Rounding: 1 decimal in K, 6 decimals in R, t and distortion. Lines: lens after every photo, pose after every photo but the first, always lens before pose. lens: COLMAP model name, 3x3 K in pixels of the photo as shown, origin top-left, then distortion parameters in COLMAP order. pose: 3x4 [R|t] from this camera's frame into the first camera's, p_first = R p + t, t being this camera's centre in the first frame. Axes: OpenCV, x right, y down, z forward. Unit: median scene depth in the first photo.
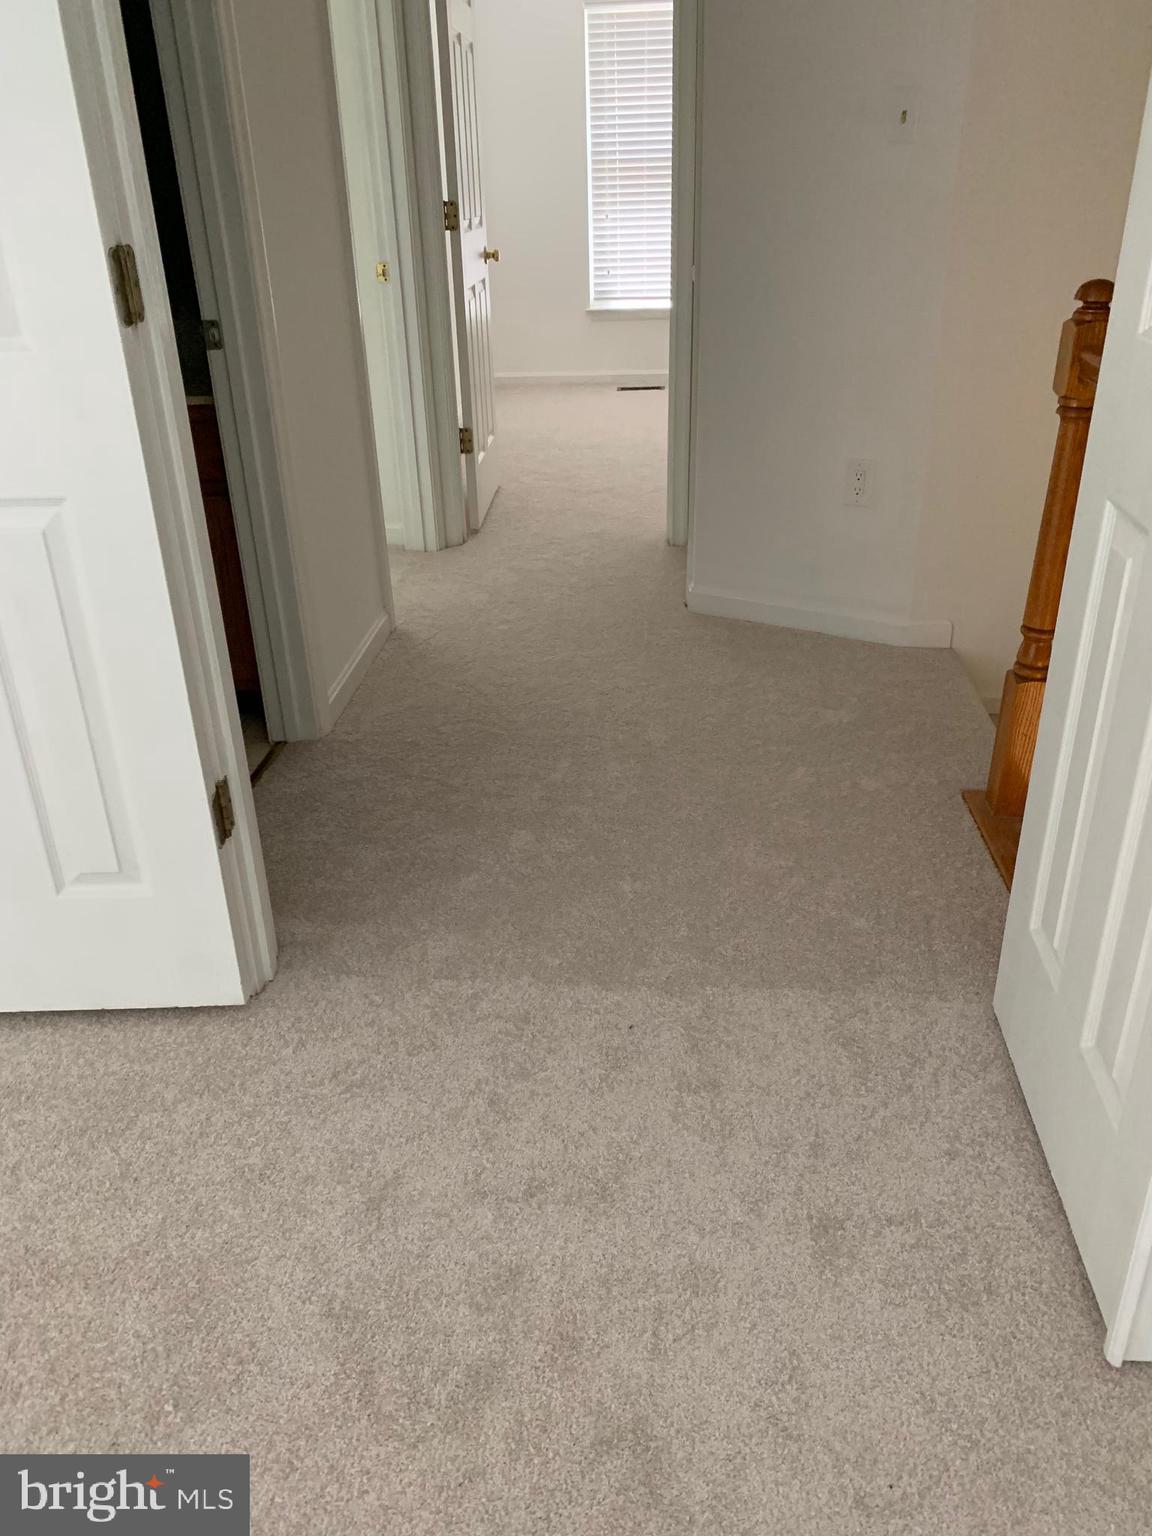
lens RADIAL K [[1171.7, 0, 576.0], [0, 1171.7, 768.0], [0, 0, 1]] dist [0.099191, -0.221490]
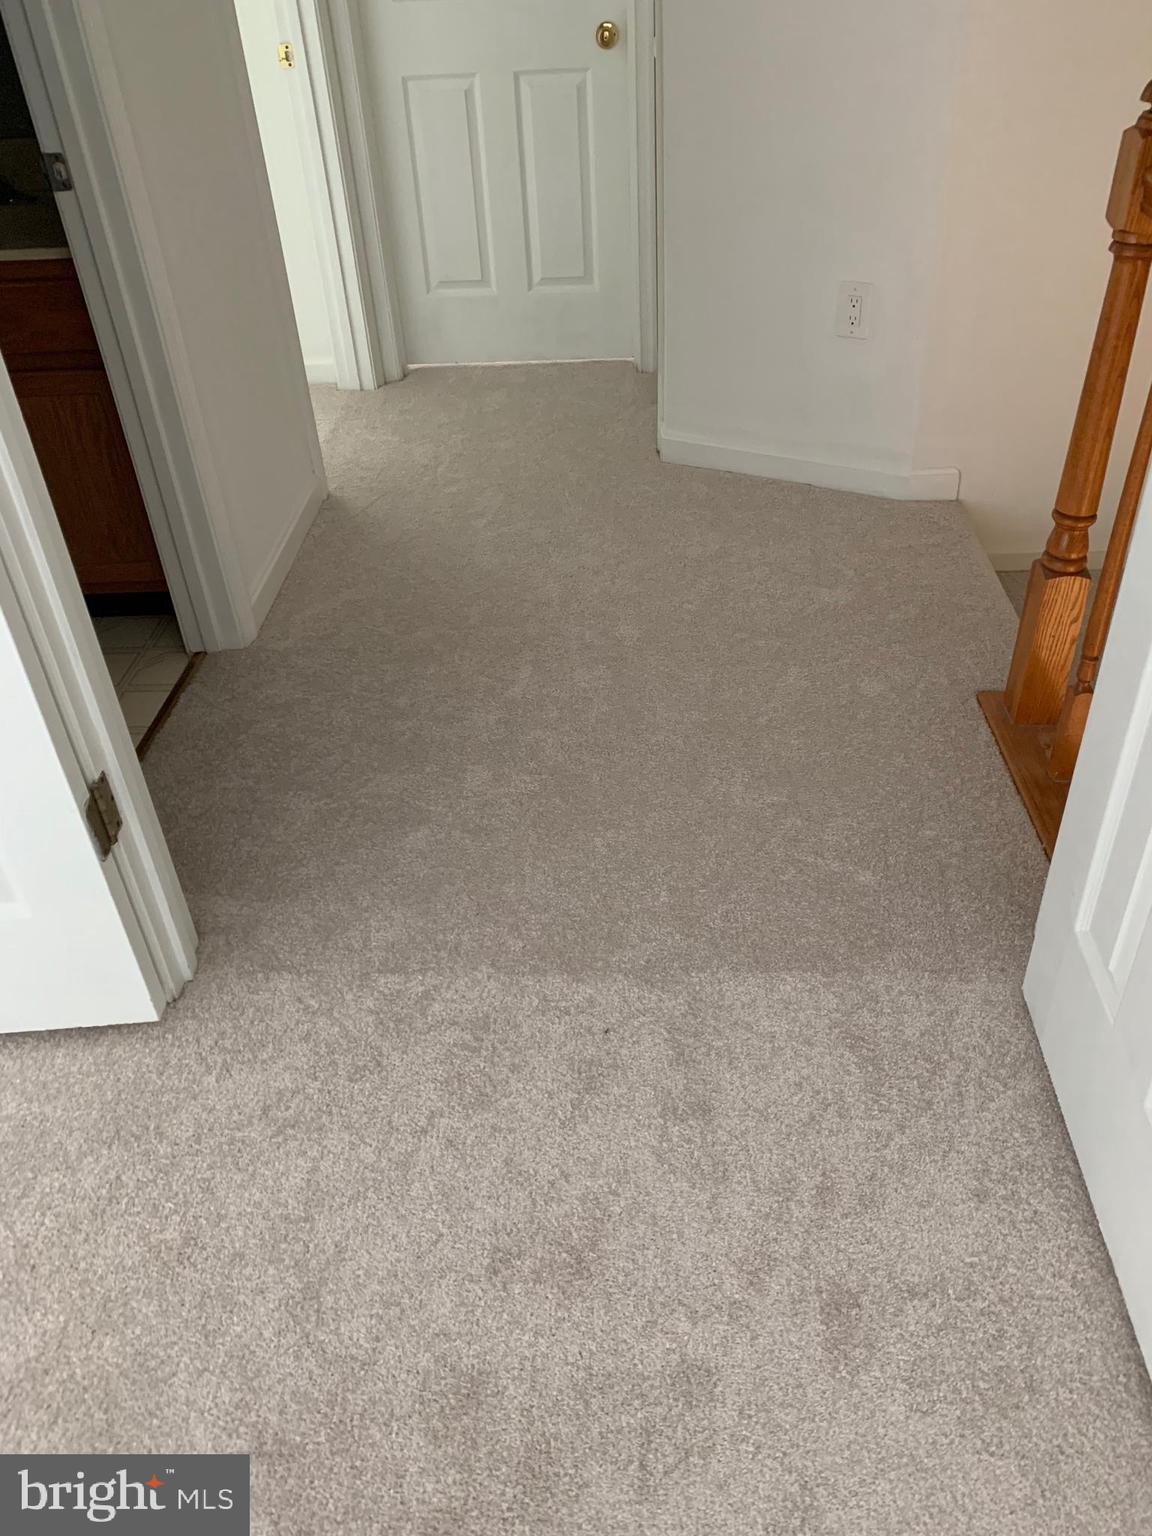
lens RADIAL K [[1186.2, 0, 576.0], [0, 1186.2, 768.0], [0, 0, 1]] dist [0.058478, -0.086077]
pose [[0.998988, -0.043017, 0.013113, 0.022398], [0.040268, 0.985461, 0.165060, -0.123272], [-0.020022, -0.164365, 0.986196, 0.178579]]
